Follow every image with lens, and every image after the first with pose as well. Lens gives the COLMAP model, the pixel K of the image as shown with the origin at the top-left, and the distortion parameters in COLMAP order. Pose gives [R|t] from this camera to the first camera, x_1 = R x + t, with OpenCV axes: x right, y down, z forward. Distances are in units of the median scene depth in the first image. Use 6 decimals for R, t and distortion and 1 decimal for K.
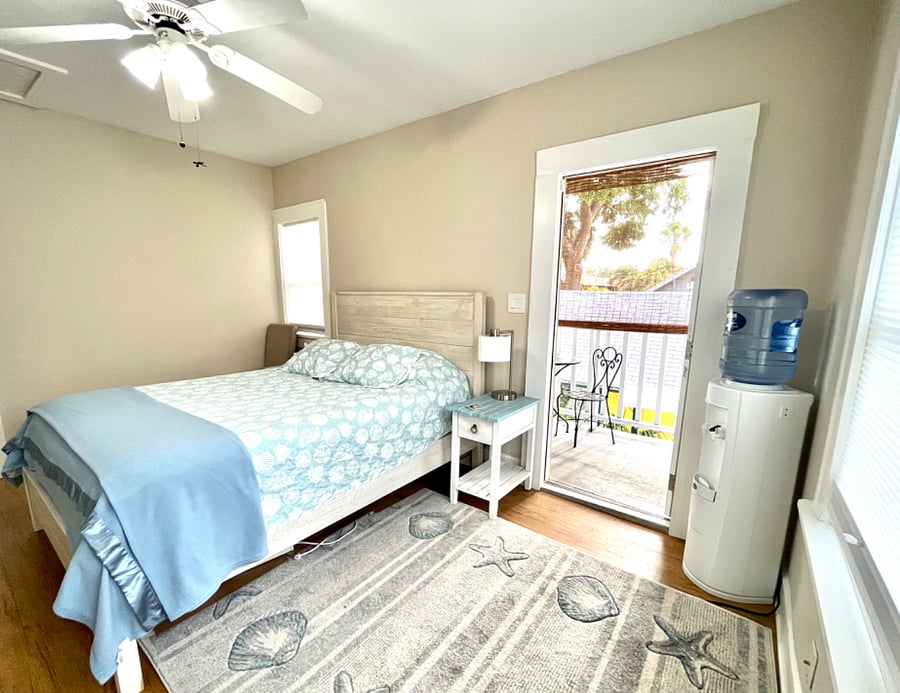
lens RADIAL K [[395.6, 0, 450.1], [0, 395.6, 368.8], [0, 0, 1]] dist [-0.000667, -0.000138]
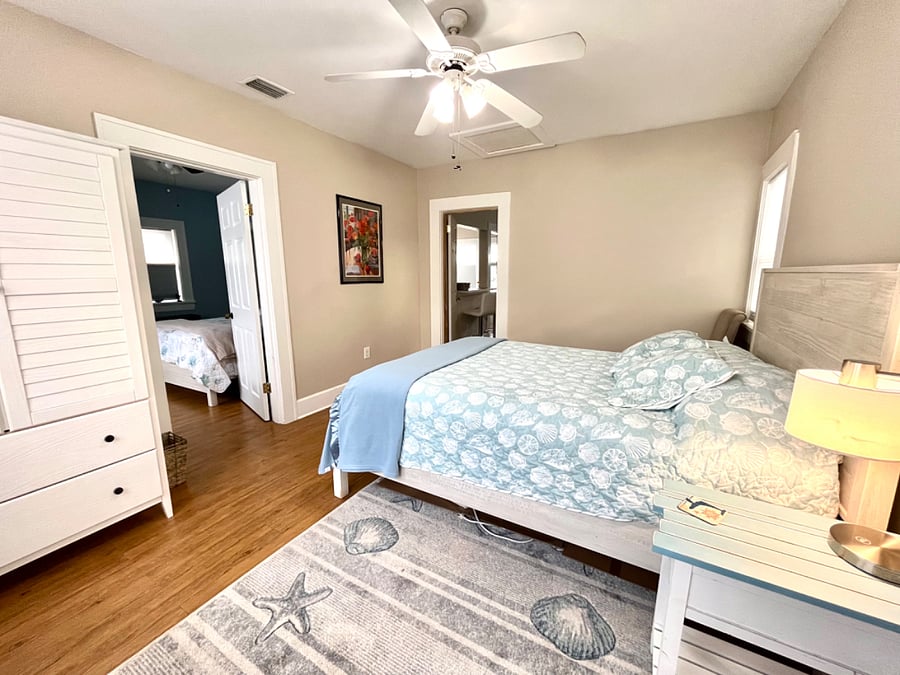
lens RADIAL K [[367.8, 0, 450.6], [0, 367.8, 338.6], [0, 0, 1]] dist [-0.002809, -0.000277]
pose [[0.130784, 0.169237, -0.976859, 0.471661], [-0.182664, 0.972567, 0.144038, -0.122179], [0.974438, 0.159599, 0.158110, 0.694090]]
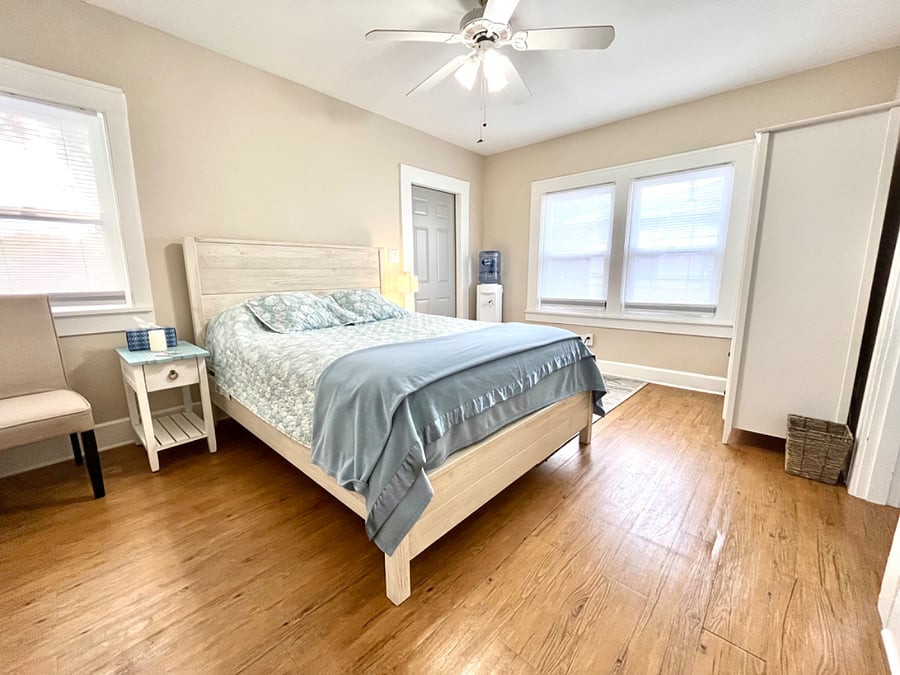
lens RADIAL K [[367.8, 0, 450.2], [0, 367.8, 340.8], [0, 0, 1]] dist [-0.002809, -0.000277]
pose [[0.095321, -0.190884, 0.976973, -1.639073], [0.192407, 0.966467, 0.170059, -0.060884], [-0.976675, 0.171767, 0.128853, 0.839156]]
